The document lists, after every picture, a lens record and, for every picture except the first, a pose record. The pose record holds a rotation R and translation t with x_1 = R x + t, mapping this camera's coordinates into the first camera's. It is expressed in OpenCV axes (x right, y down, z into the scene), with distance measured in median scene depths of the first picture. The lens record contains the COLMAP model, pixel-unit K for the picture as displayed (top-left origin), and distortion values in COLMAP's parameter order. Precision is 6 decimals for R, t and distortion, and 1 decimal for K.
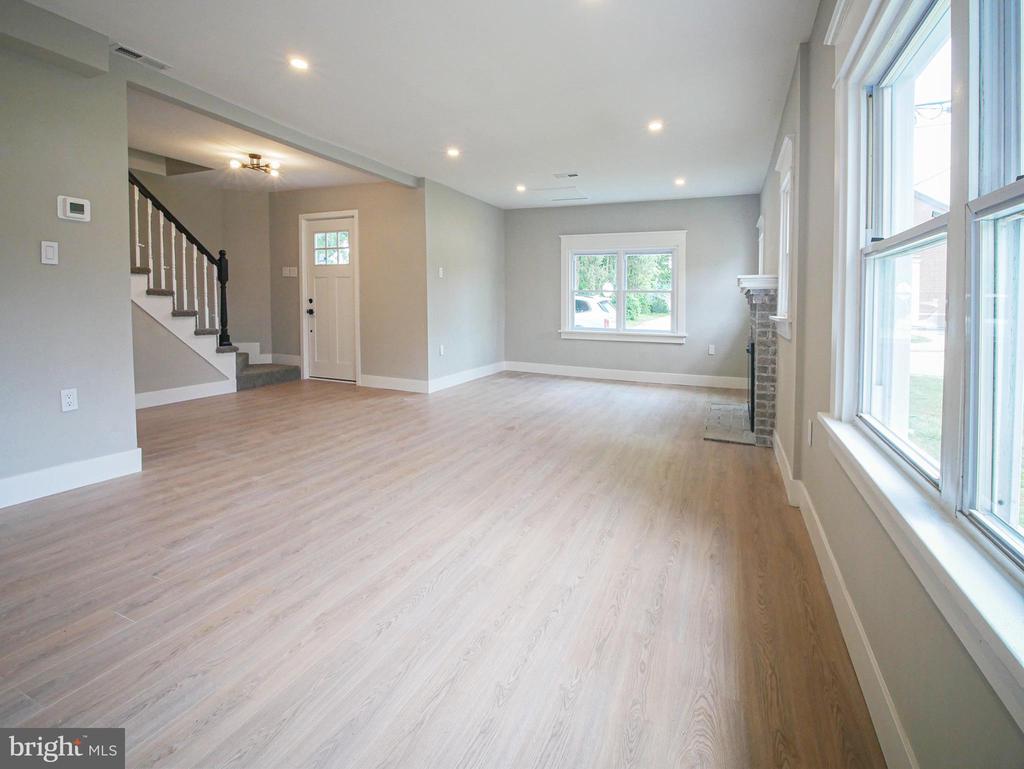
lens RADIAL K [[486.3, 0, 533.7], [0, 486.3, 313.3], [0, 0, 1]] dist [-0.020826, -0.000276]
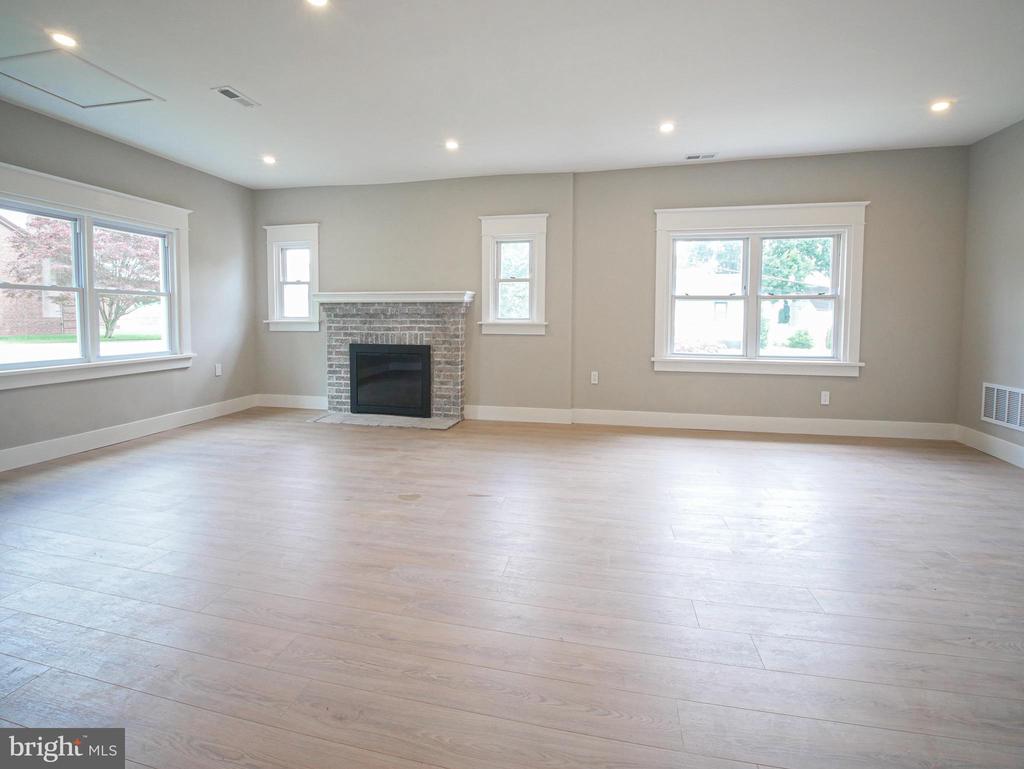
lens RADIAL K [[477.3, 0, 511.8], [0, 477.3, 335.1], [0, 0, 1]] dist [-0.017125, -0.000013]
pose [[-0.185097, -0.056987, 0.981067, -0.468232], [0.013222, 0.998082, 0.060470, -0.021828], [-0.982631, 0.024165, -0.183988, 0.655763]]
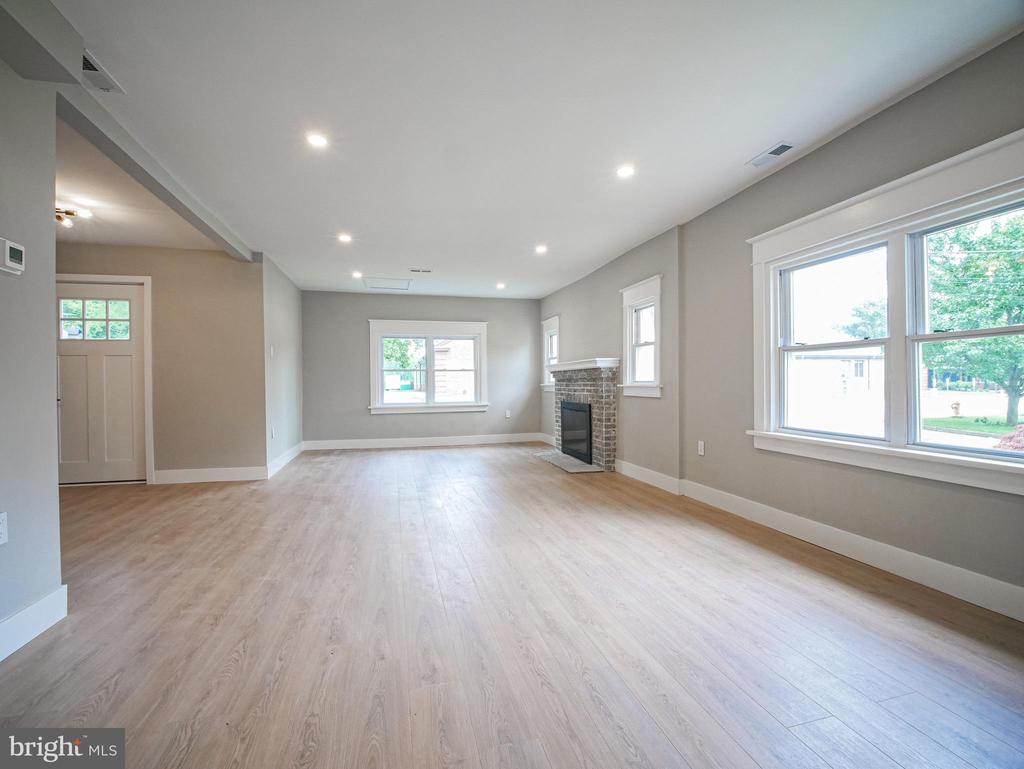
lens RADIAL K [[442.6, 0, 492.2], [0, 442.6, 380.8], [0, 0, 1]] dist [-0.016760, 0.000008]
pose [[0.822006, -0.019730, 0.569136, -0.336190], [0.033232, 0.999358, -0.013352, -0.000785], [-0.568508, 0.029889, 0.822135, 0.035110]]
